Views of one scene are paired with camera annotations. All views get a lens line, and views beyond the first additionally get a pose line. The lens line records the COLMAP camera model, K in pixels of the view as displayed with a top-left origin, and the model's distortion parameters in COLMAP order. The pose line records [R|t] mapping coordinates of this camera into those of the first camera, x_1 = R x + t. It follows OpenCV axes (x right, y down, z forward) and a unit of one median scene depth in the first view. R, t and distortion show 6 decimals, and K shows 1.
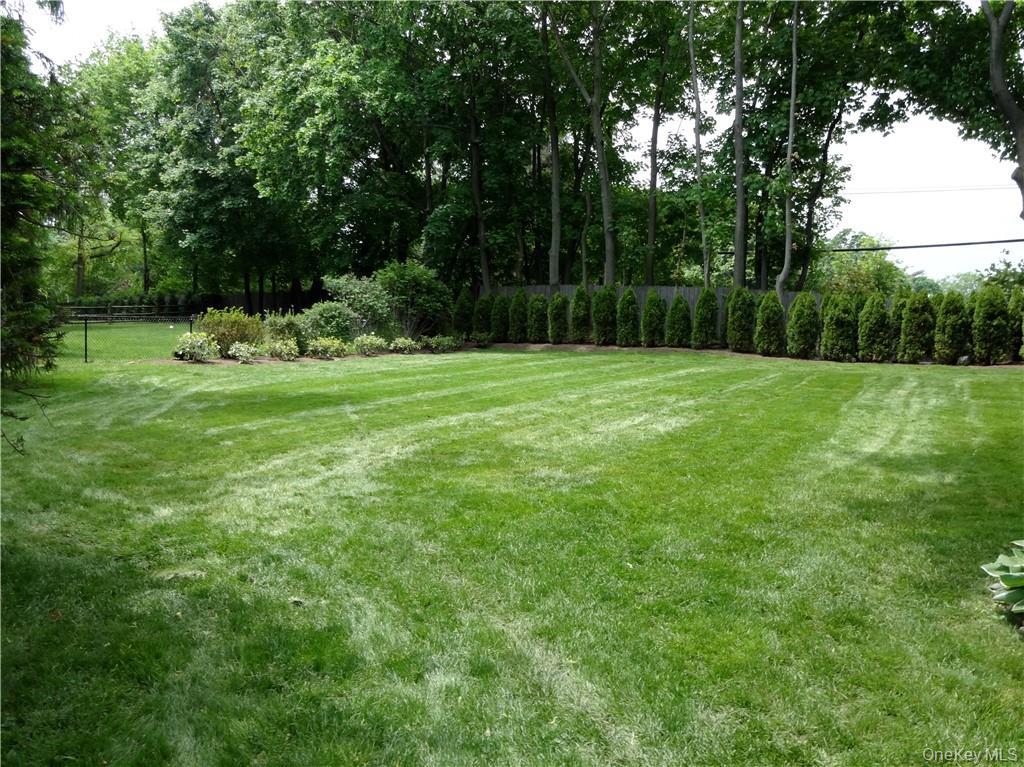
lens RADIAL K [[756.8, 0, 512.0], [0, 756.8, 383.5], [0, 0, 1]] dist [0.011402, -0.001365]
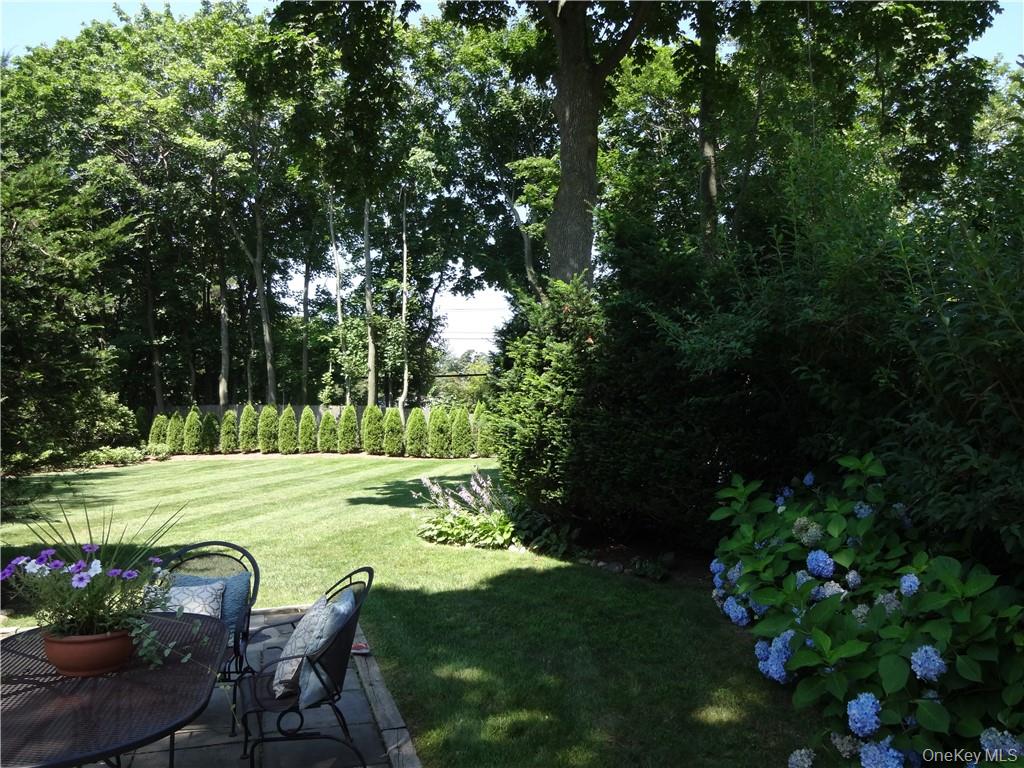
lens RADIAL K [[756.8, 0, 512.0], [0, 756.8, 384.0], [0, 0, 1]] dist [0.011402, -0.001365]
pose [[0.904061, 0.008462, 0.427320, -0.044574], [0.049448, 0.991019, -0.124240, 0.012837], [-0.424534, 0.133451, 0.895523, -0.285599]]
